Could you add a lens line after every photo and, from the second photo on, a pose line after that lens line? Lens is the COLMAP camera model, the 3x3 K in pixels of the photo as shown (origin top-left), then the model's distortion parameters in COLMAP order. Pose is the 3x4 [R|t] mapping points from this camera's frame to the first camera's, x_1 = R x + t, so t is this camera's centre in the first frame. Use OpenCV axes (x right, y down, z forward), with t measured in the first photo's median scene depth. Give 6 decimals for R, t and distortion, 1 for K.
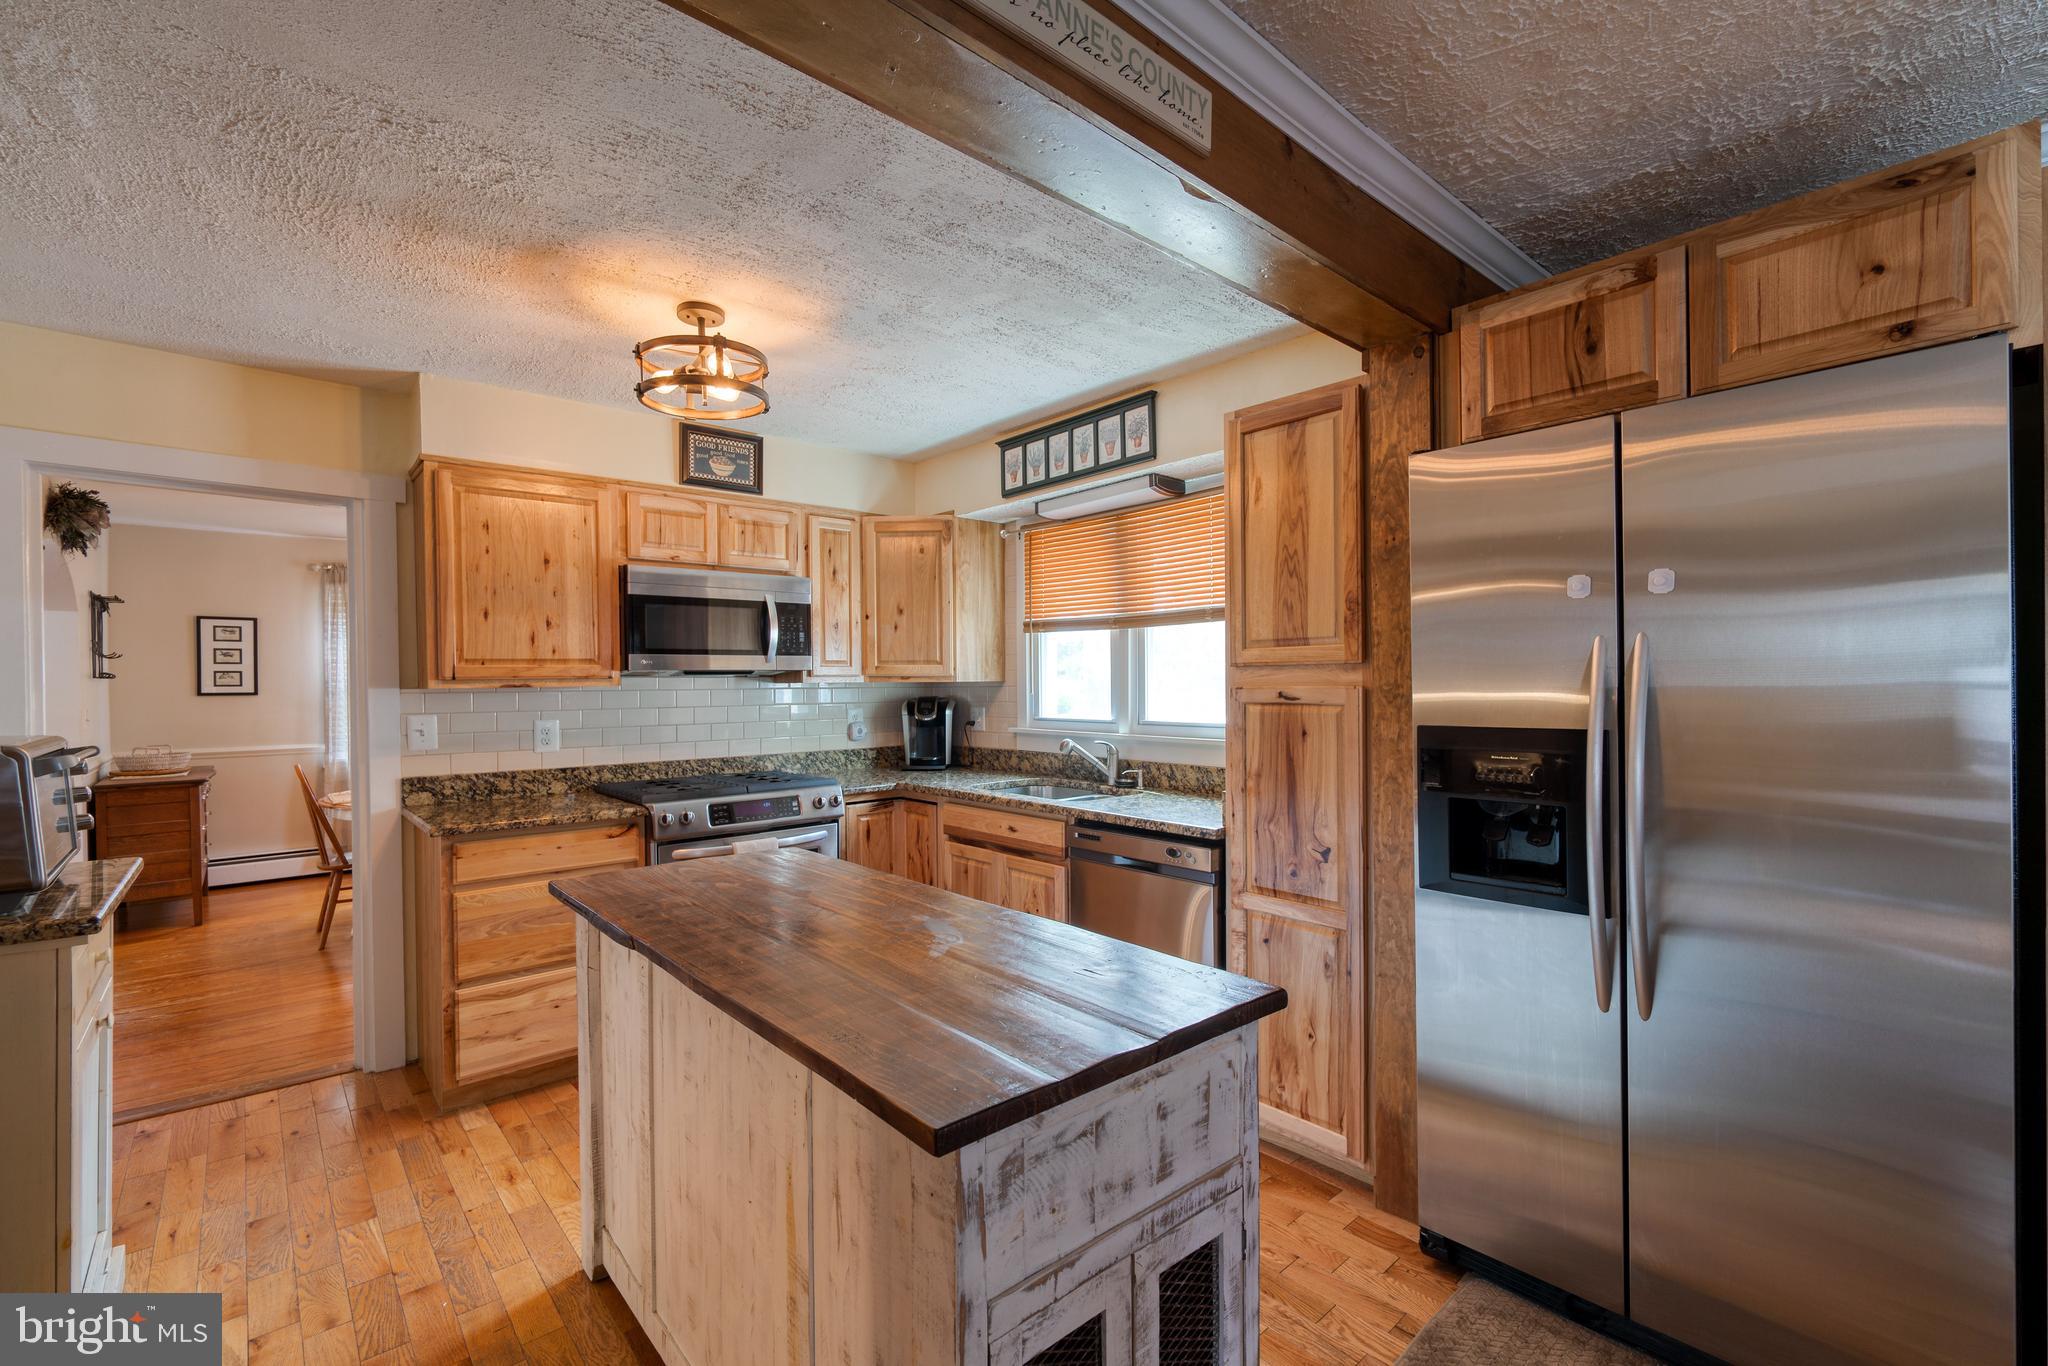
lens RADIAL K [[876.7, 0, 1025.7], [0, 876.7, 686.5], [0, 0, 1]] dist [-0.005119, 0.000922]
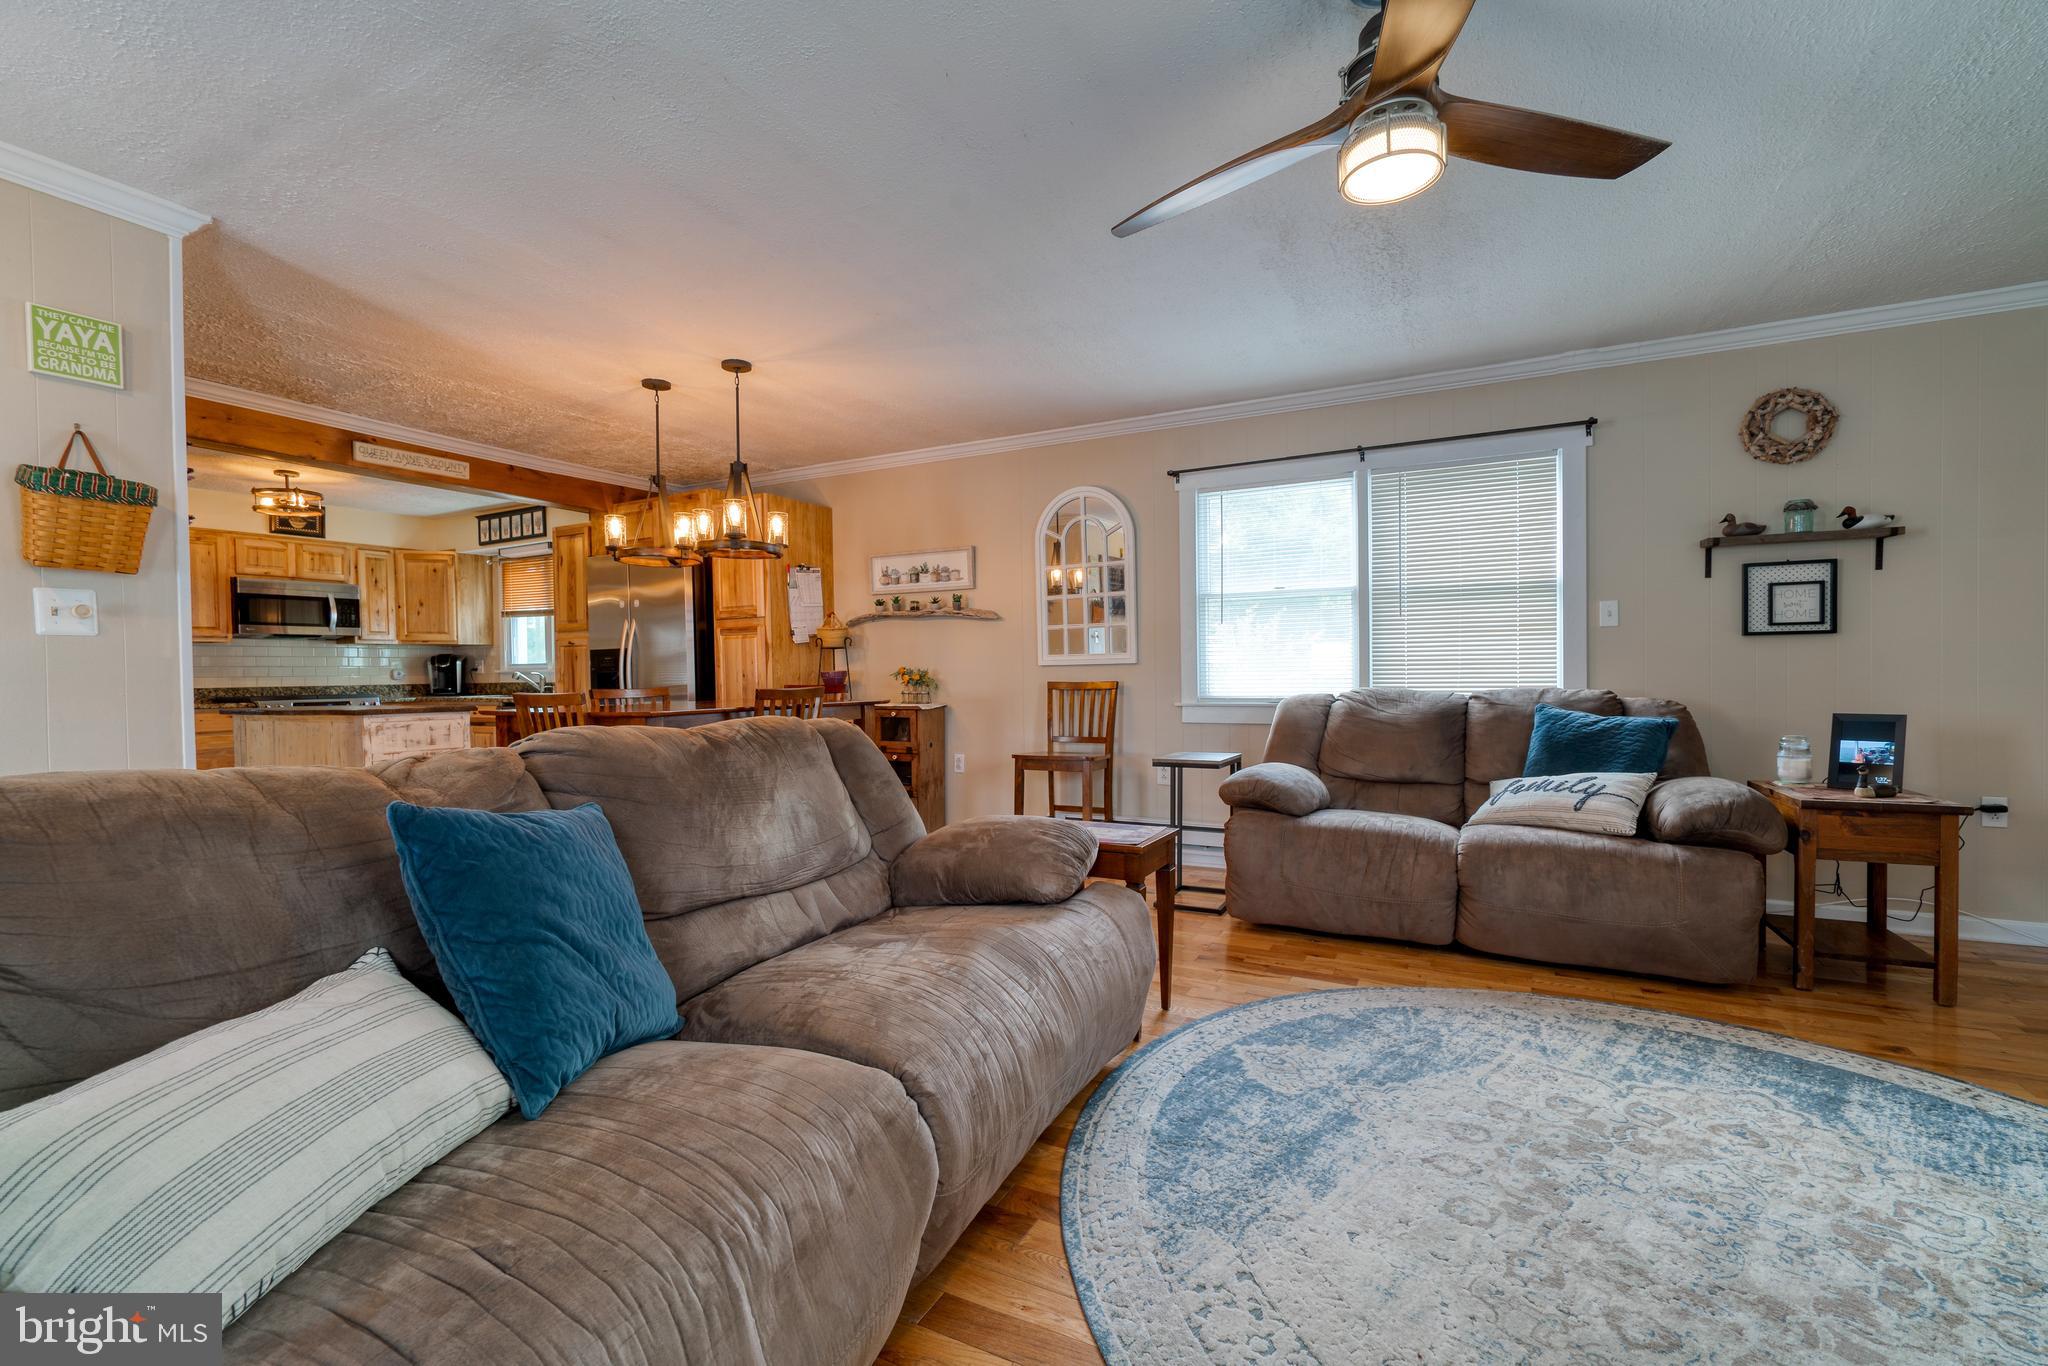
lens RADIAL K [[876.7, 0, 1025.7], [0, 876.7, 686.5], [0, 0, 1]] dist [-0.005119, 0.000922]
pose [[0.934442, -0.010646, 0.355957, 0.413087], [0.007165, 0.999913, 0.011096, 0.078503], [-0.356044, -0.007818, 0.934436, -1.227015]]
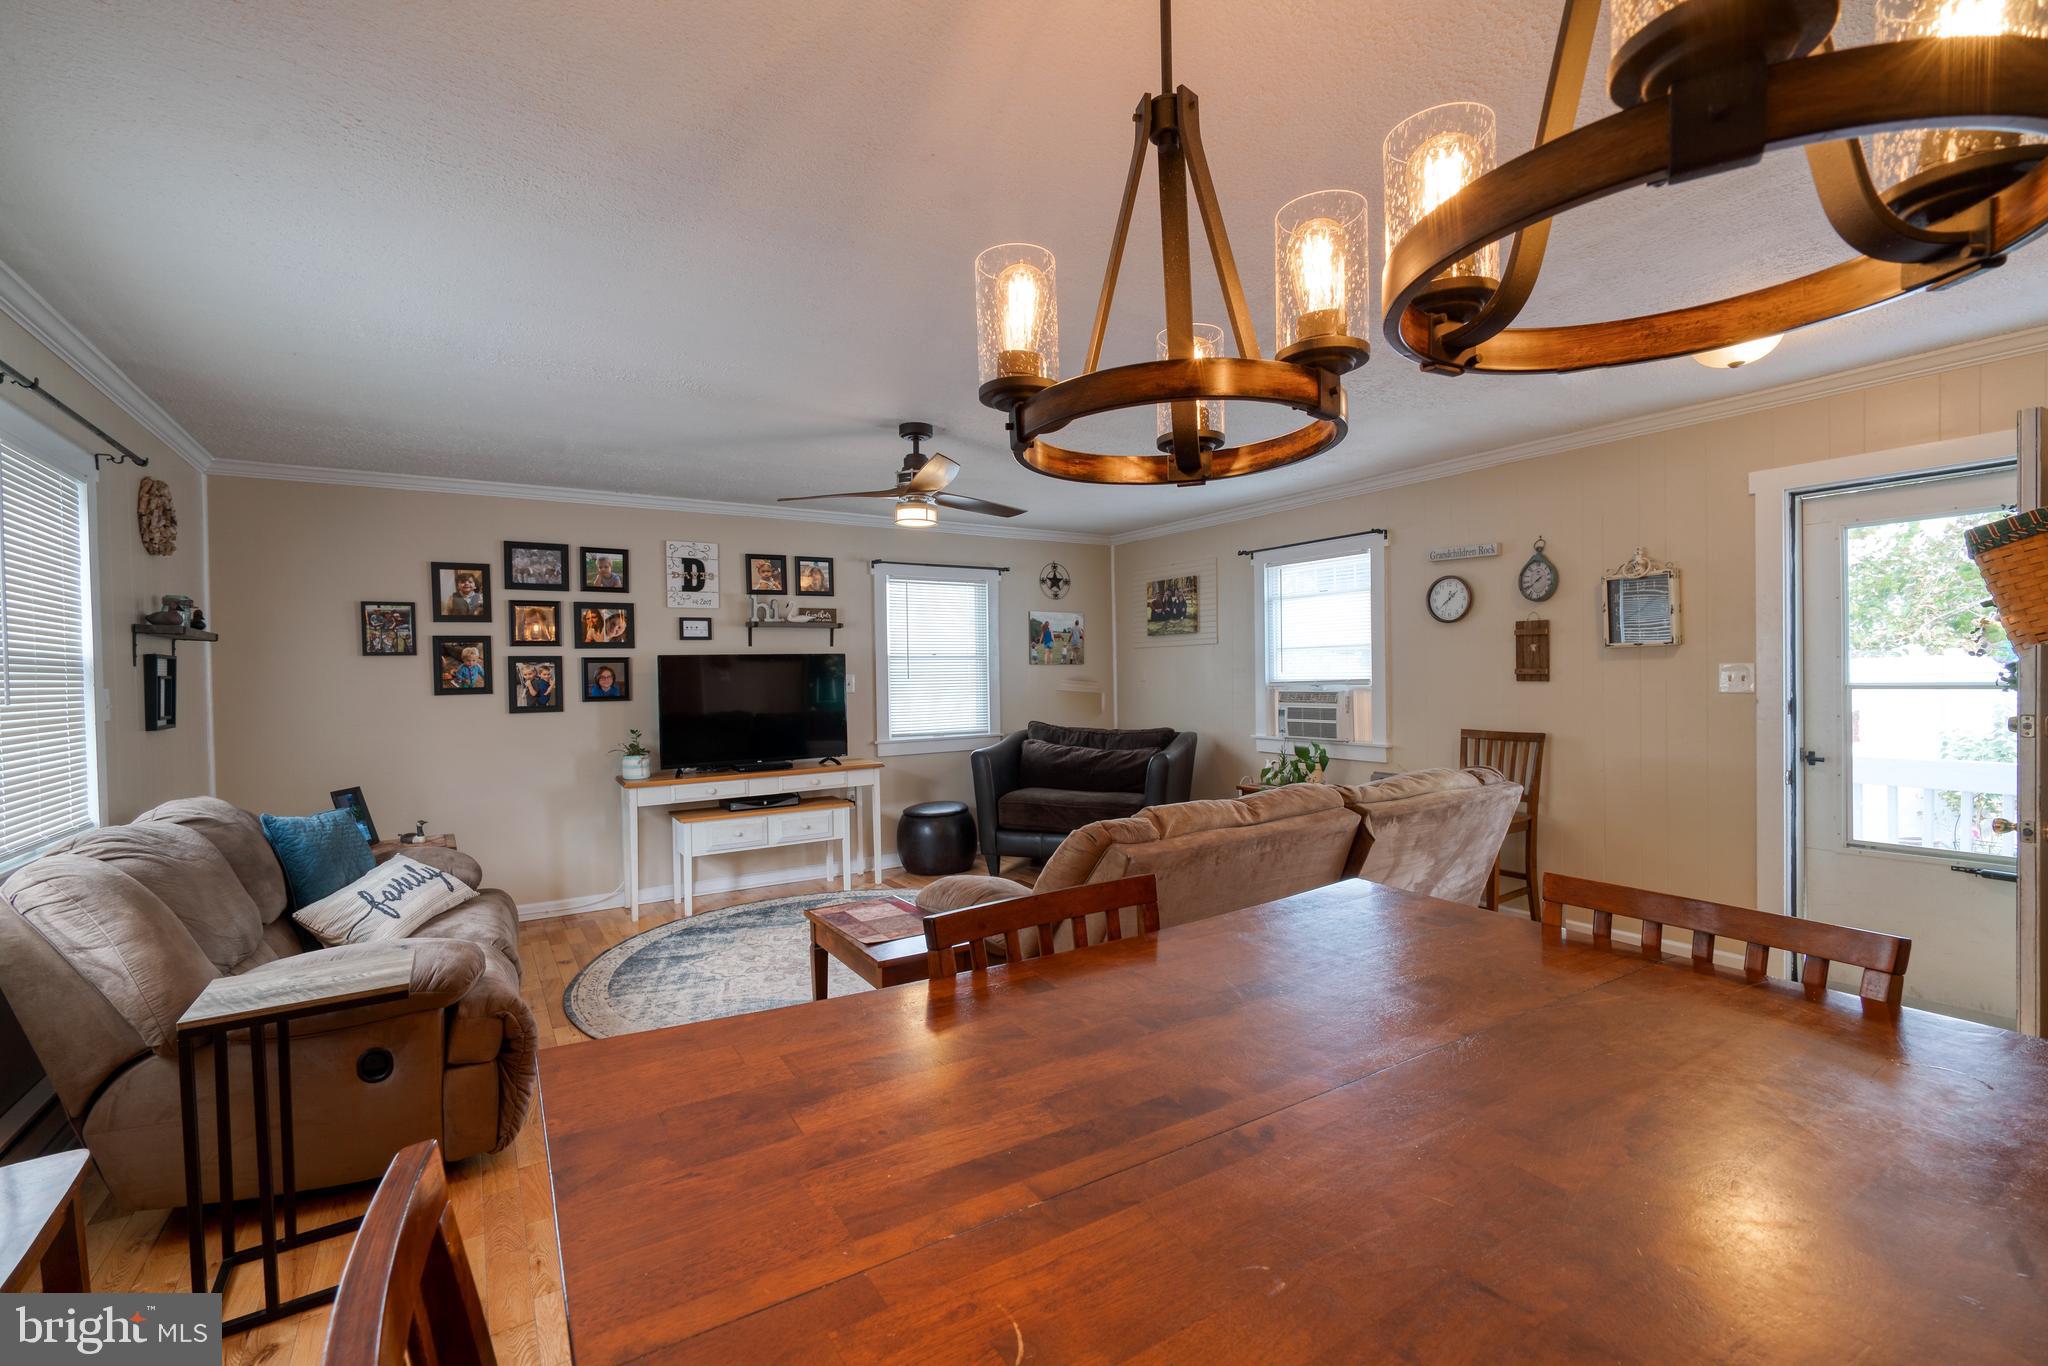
lens RADIAL K [[876.7, 0, 1025.7], [0, 876.7, 686.5], [0, 0, 1]] dist [-0.005119, 0.000922]
pose [[-0.987738, 0.021356, 0.154654, 0.474366], [0.024249, 0.999564, 0.016845, -0.003210], [-0.154227, 0.020388, -0.987825, 0.192078]]
